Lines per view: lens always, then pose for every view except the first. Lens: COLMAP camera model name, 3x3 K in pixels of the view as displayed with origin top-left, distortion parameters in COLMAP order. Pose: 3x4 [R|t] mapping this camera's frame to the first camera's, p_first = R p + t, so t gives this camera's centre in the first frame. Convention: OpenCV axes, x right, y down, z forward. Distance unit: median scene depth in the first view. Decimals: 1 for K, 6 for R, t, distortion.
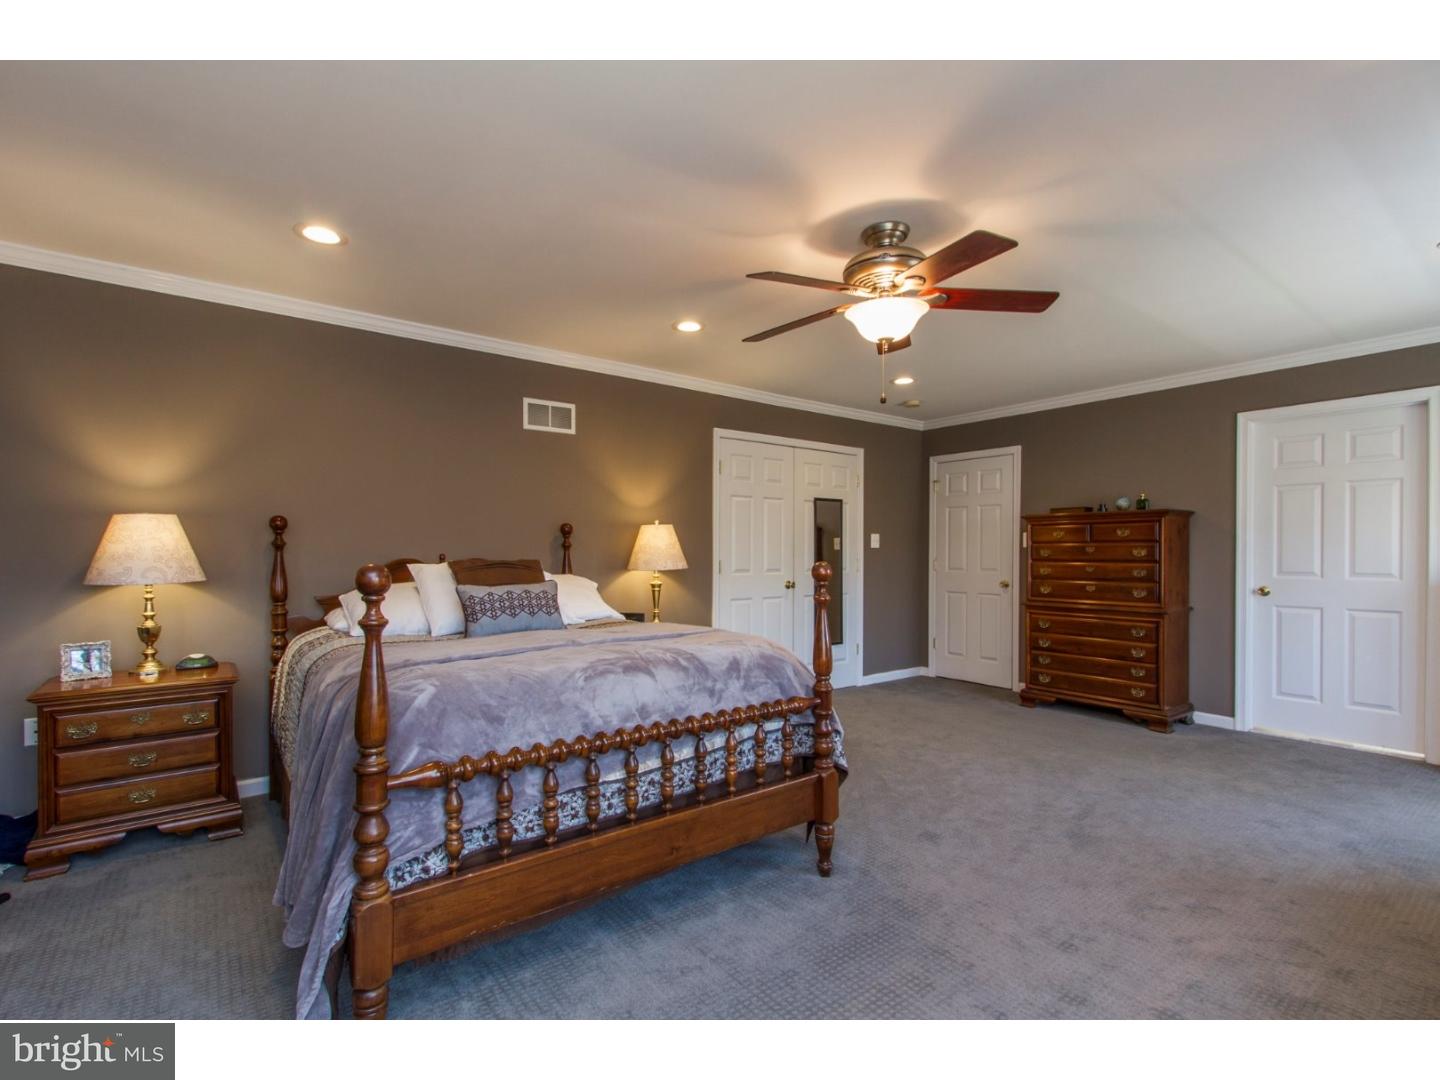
lens RADIAL K [[673.0, 0, 722.3], [0, 673.0, 560.6], [0, 0, 1]] dist [0.003516, -0.001089]
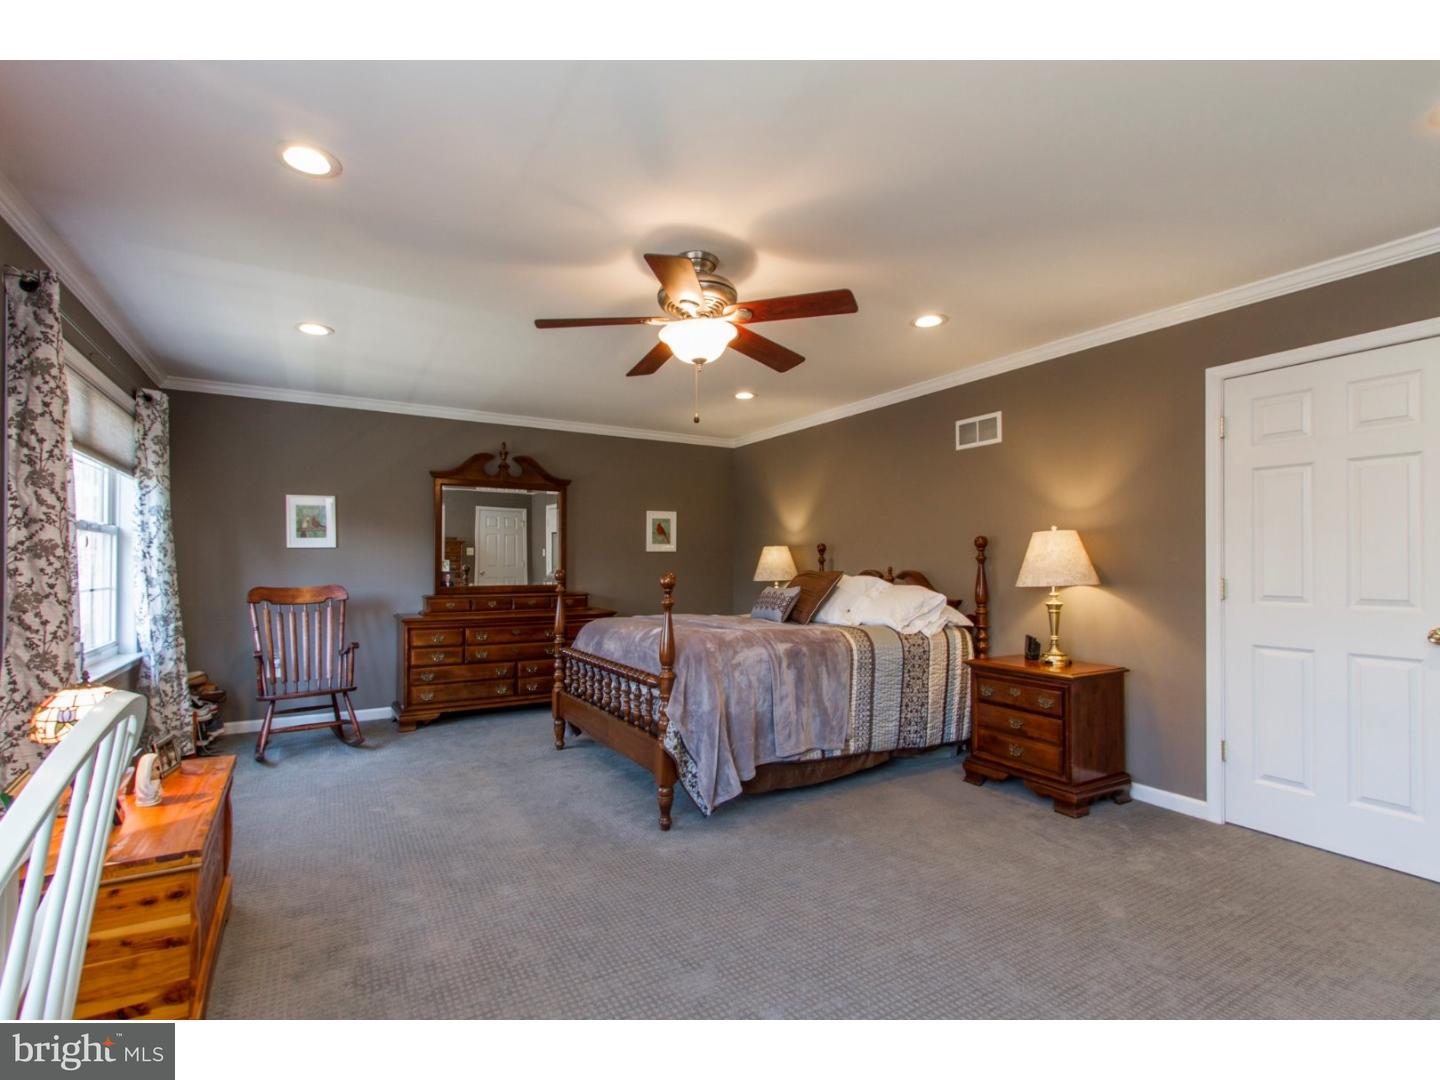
lens RADIAL K [[673.0, 0, 722.3], [0, 673.0, 560.6], [0, 0, 1]] dist [0.003516, -0.001089]
pose [[-0.117626, -0.005169, -0.993045, 0.756189], [-0.008800, 0.999953, -0.004163, -0.011075], [0.993019, 0.008249, -0.117666, 0.699347]]
